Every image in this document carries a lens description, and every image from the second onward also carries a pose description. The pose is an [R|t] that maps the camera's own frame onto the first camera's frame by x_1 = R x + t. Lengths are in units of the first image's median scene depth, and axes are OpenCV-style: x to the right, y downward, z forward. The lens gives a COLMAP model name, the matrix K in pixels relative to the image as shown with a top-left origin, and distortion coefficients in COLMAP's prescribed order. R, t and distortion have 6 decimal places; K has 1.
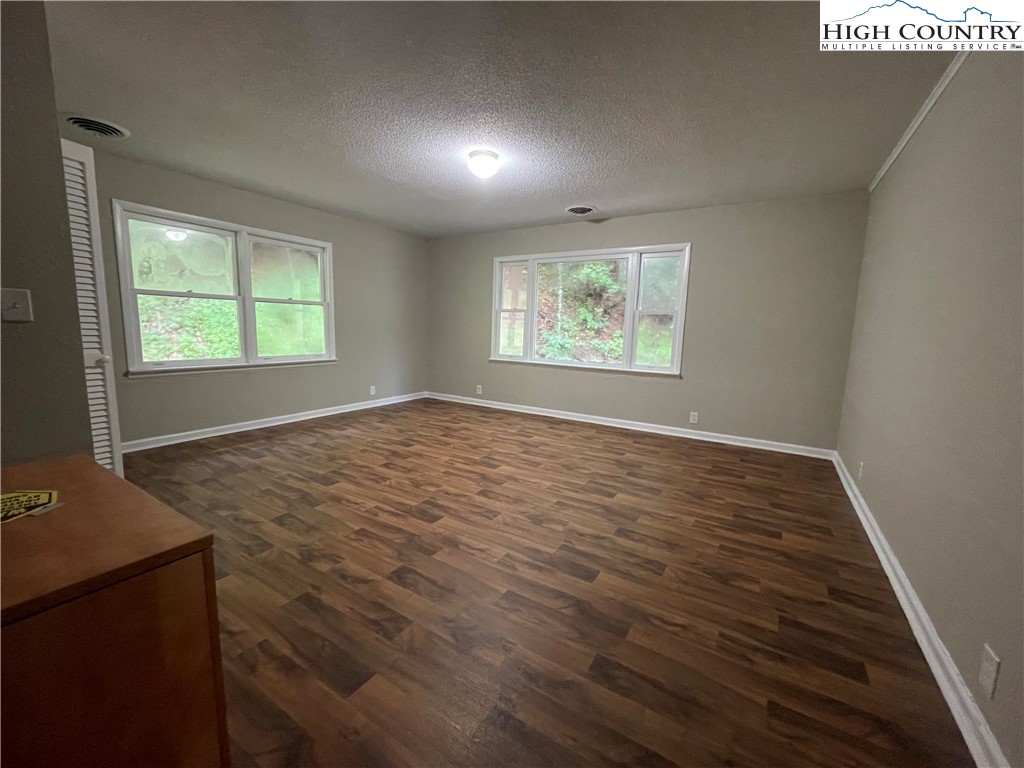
lens RADIAL K [[412.0, 0, 512.0], [0, 412.0, 384.0], [0, 0, 1]] dist [-0.002895, 0.000163]
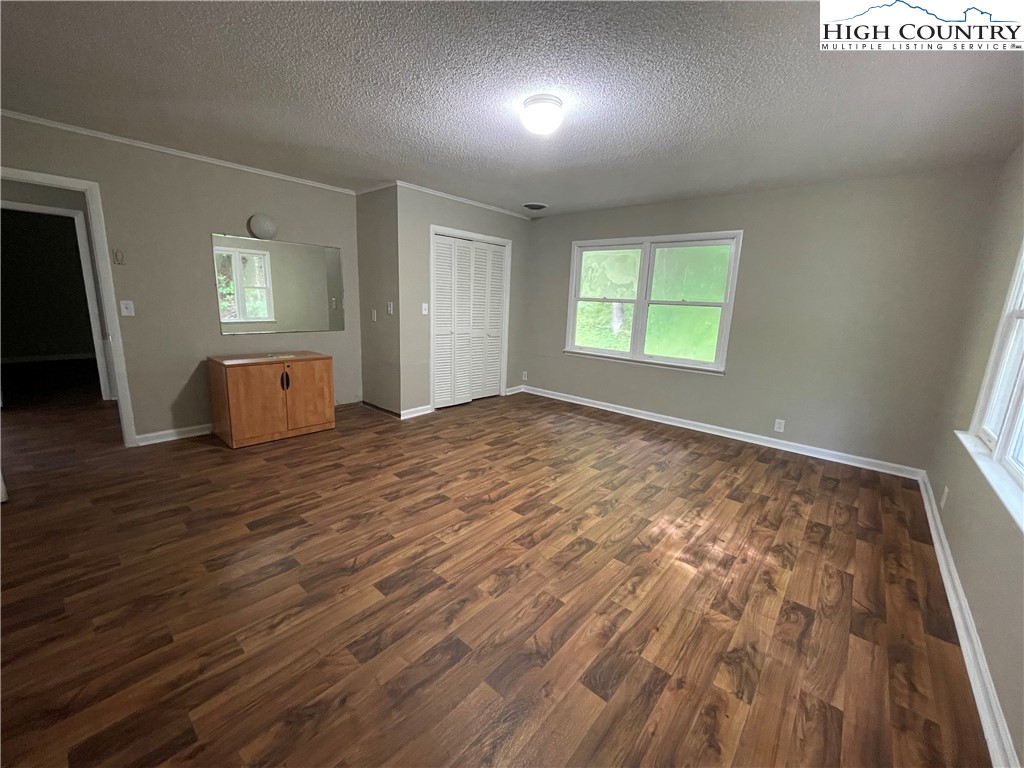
lens RADIAL K [[412.0, 0, 512.0], [0, 412.0, 384.0], [0, 0, 1]] dist [-0.002895, 0.000163]
pose [[-0.149314, 0.169043, -0.974233, 0.693032], [-0.180297, 0.964106, 0.194919, -0.183580], [0.972213, 0.204756, -0.113476, 1.046143]]
